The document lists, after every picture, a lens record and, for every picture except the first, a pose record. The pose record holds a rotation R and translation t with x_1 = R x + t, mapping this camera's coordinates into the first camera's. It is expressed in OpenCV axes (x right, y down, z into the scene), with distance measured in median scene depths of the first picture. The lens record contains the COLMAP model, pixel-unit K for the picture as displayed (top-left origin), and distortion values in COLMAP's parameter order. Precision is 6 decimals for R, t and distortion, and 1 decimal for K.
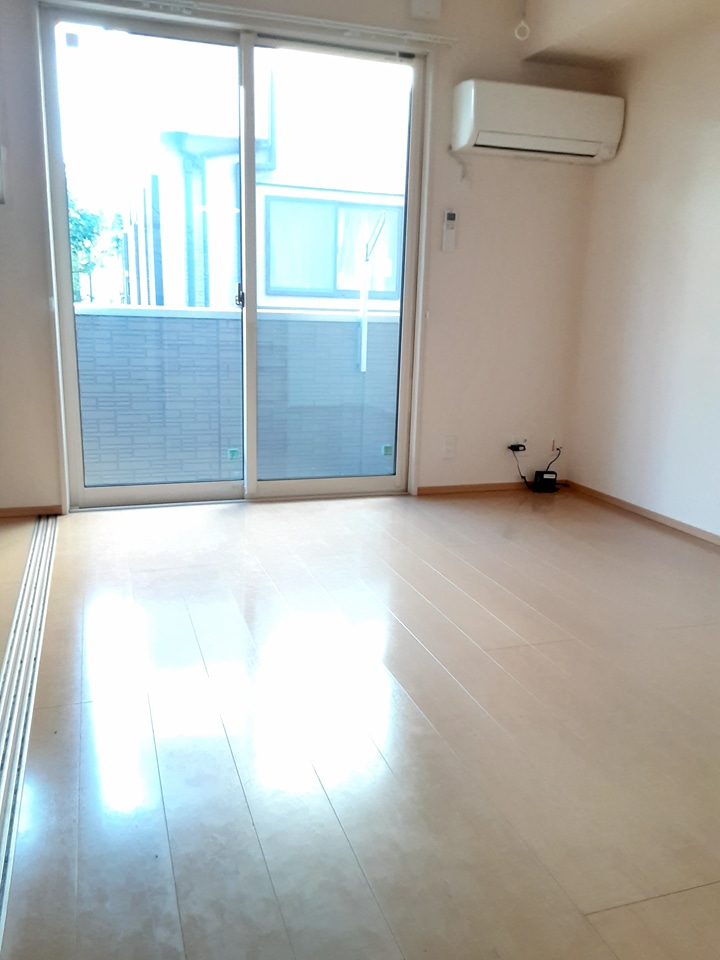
lens RADIAL K [[772.4, 0, 365.7], [0, 772.4, 479.9], [0, 0, 1]] dist [0.061994, -0.059769]
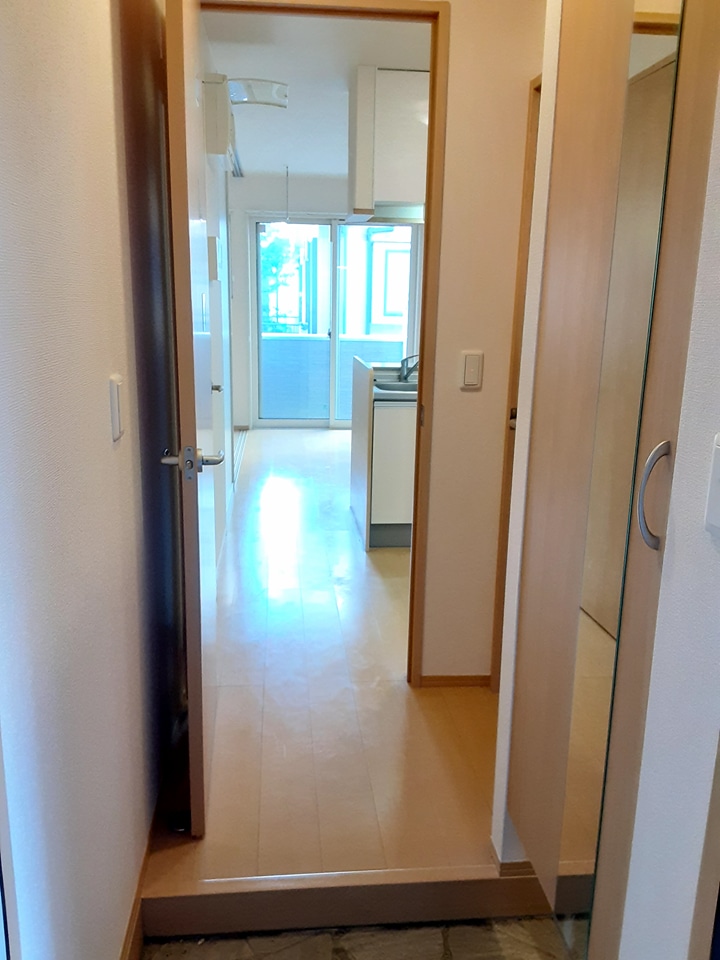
lens RADIAL K [[772.4, 0, 357.1], [0, 772.4, 480.5], [0, 0, 1]] dist [0.061994, -0.059769]
pose [[0.971878, 0.045291, -0.231091, 0.418943], [-0.043231, 0.998967, 0.013970, 0.135894], [0.231485, -0.003587, 0.972832, -1.057732]]
